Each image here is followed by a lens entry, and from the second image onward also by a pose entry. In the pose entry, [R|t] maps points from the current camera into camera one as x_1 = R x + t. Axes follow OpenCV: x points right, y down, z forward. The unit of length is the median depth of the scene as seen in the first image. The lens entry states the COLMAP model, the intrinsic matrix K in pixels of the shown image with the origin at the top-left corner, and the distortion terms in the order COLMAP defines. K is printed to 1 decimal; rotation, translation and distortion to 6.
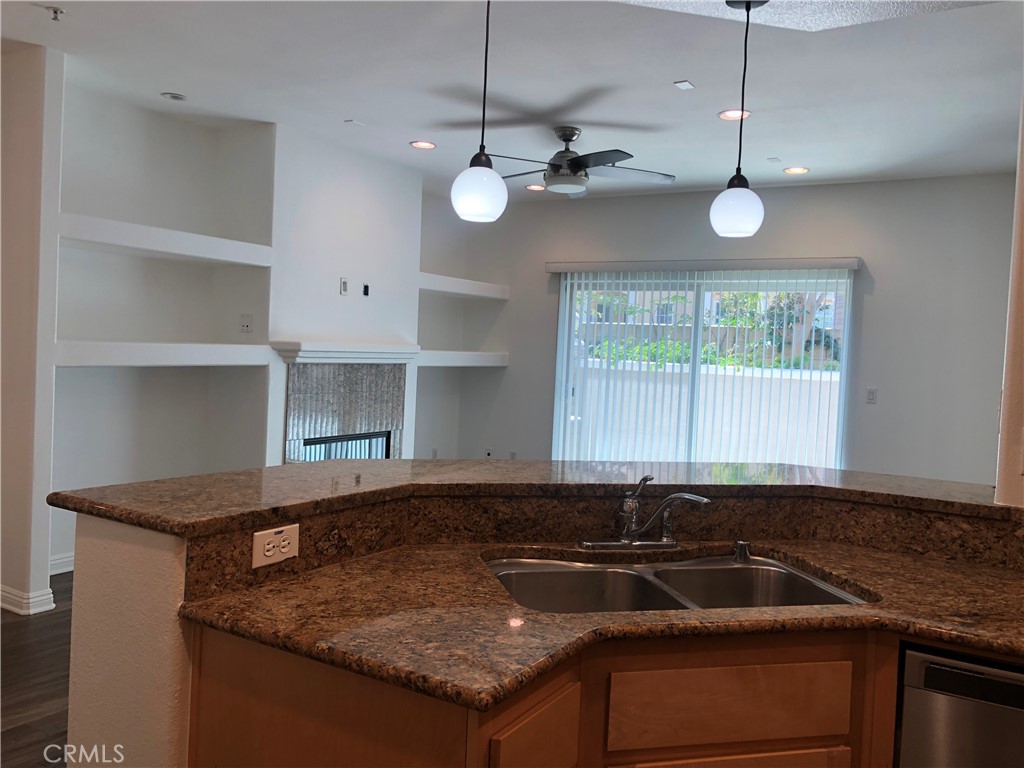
lens RADIAL K [[836.5, 0, 516.9], [0, 836.5, 379.8], [0, 0, 1]] dist [0.018025, -0.008334]
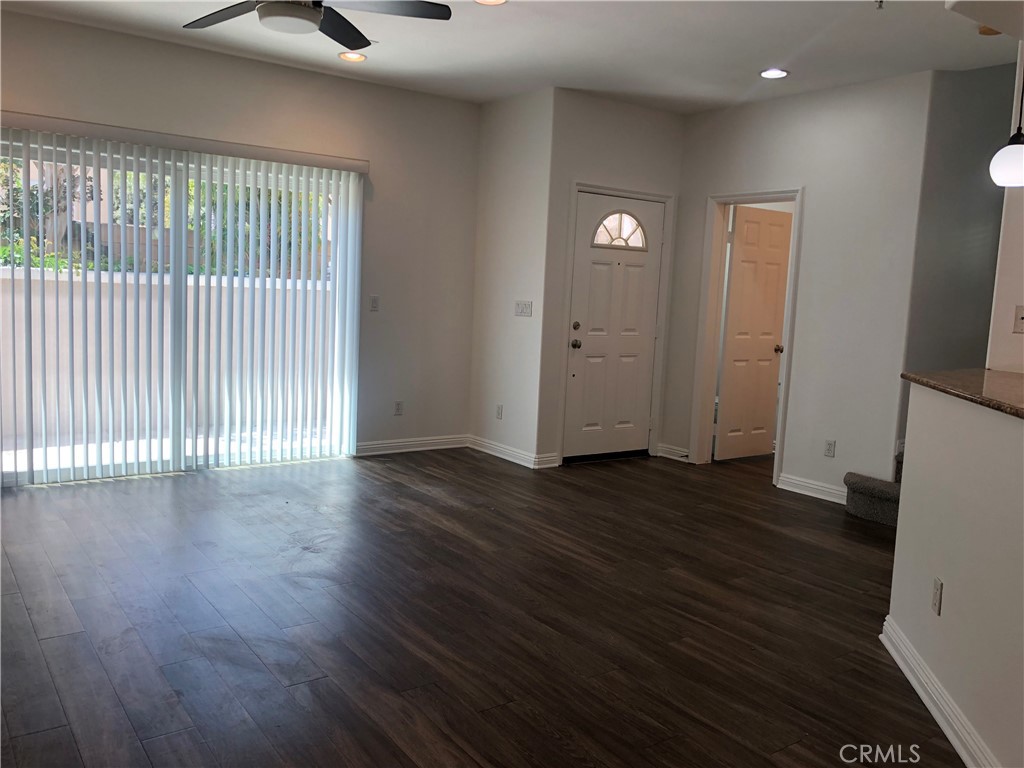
lens RADIAL K [[836.5, 0, 516.7], [0, 836.5, 387.2], [0, 0, 1]] dist [0.018025, -0.008334]
pose [[0.403045, -0.140263, 0.904368, -0.422159], [0.011544, 0.988886, 0.148226, -0.028278], [-0.915107, -0.049302, 0.400185, 0.428953]]
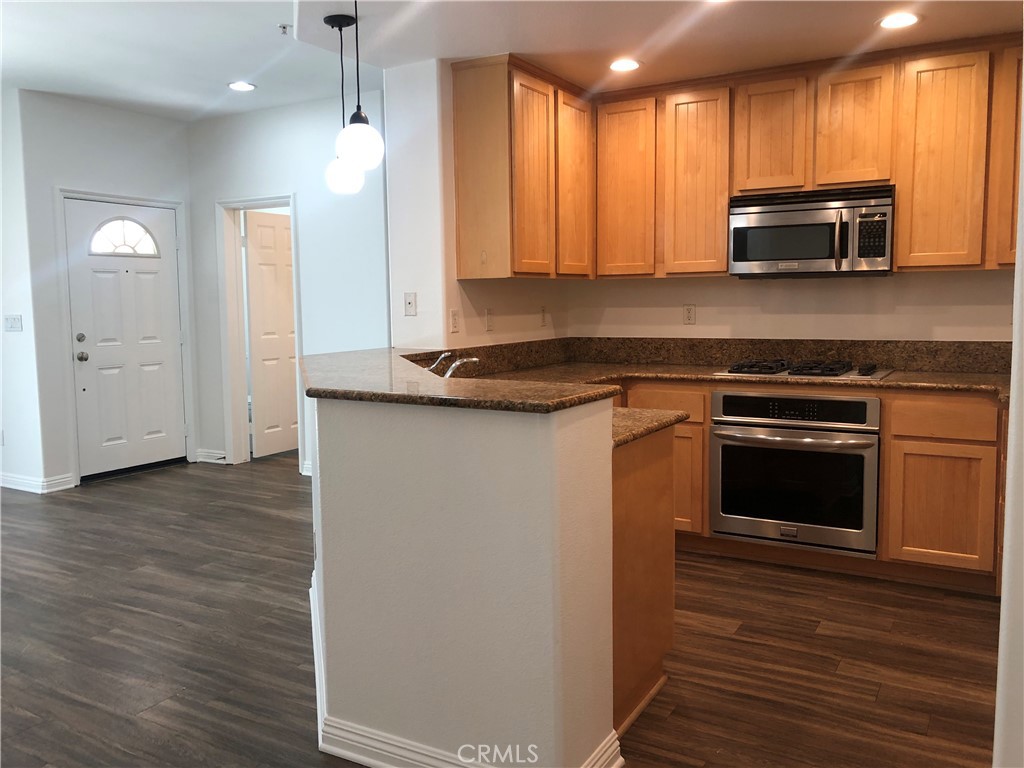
lens RADIAL K [[836.5, 0, 521.0], [0, 836.5, 374.9], [0, 0, 1]] dist [0.018025, -0.008334]
pose [[-0.011271, -0.139595, 0.990145, -0.440868], [0.052270, 0.988771, 0.139997, -0.017886], [-0.998569, 0.053332, -0.003848, 0.271624]]
